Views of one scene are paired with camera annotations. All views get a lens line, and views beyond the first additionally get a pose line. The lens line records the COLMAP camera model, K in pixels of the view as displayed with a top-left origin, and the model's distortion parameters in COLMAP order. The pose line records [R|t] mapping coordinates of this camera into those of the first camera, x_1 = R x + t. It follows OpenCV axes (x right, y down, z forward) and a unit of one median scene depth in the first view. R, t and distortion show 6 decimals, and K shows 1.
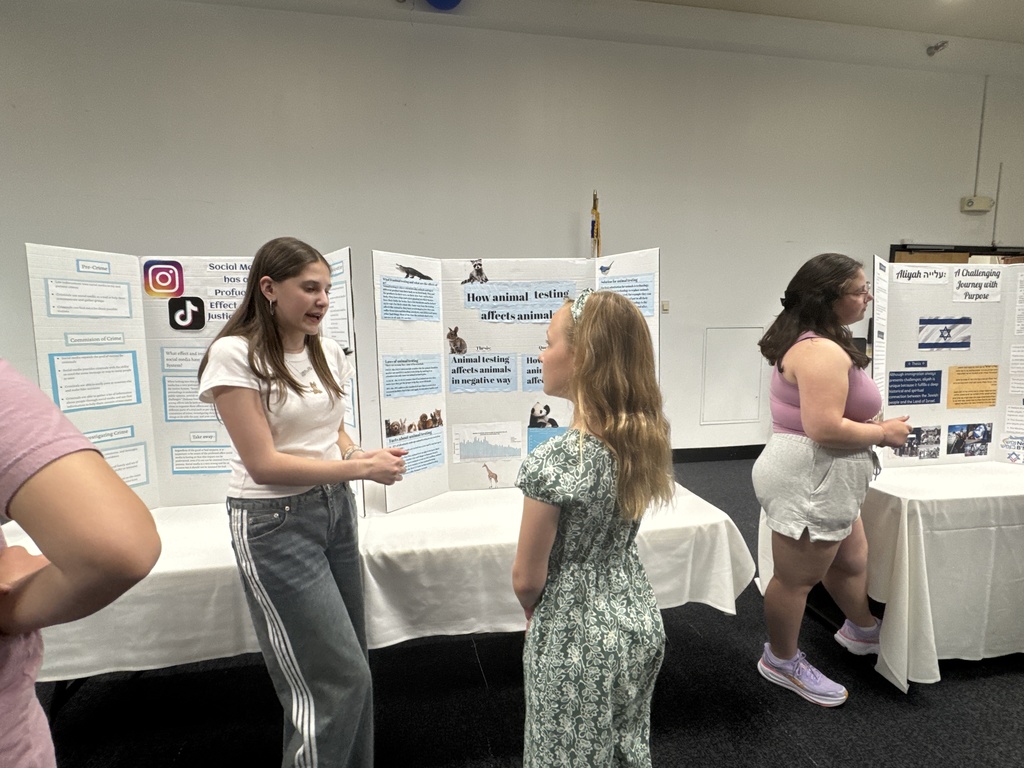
lens RADIAL K [[504.9, 0, 511.7], [0, 504.9, 384.8], [0, 0, 1]] dist [-0.005069, 0.000493]
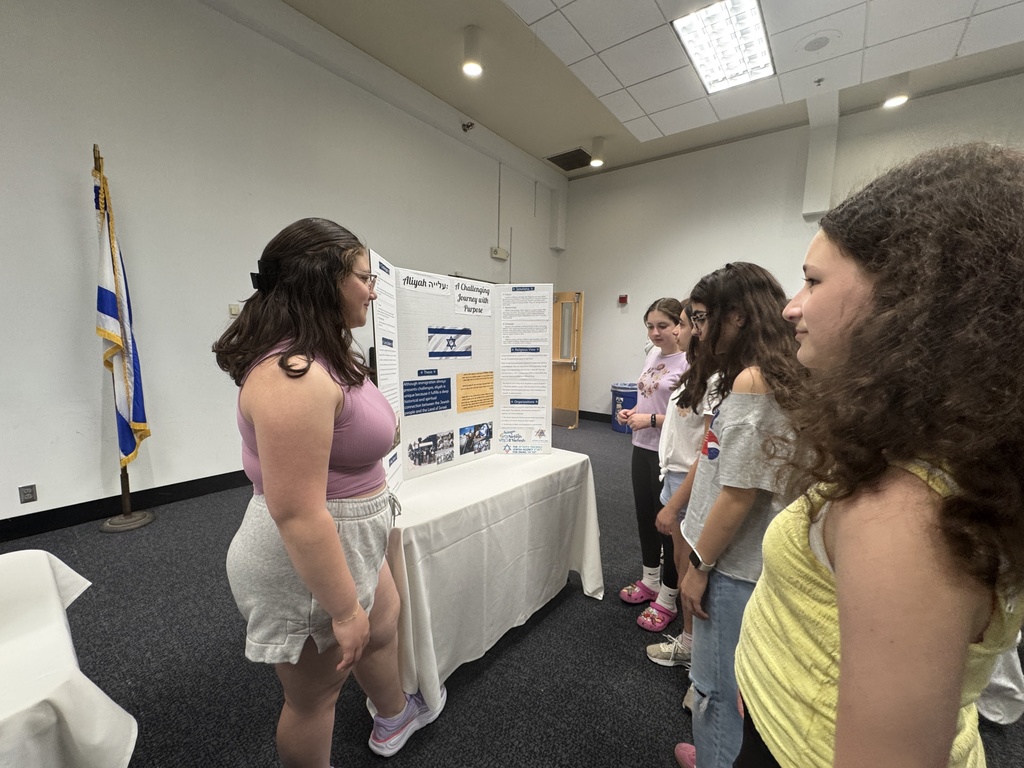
lens RADIAL K [[410.9, 0, 512.3], [0, 410.9, 388.0], [0, 0, 1]] dist [0.000045, -0.000298]
pose [[0.746796, -0.053094, 0.662930, 0.379279], [0.049718, 0.998476, 0.023960, -0.021669], [-0.663192, 0.015067, 0.748298, 0.269466]]
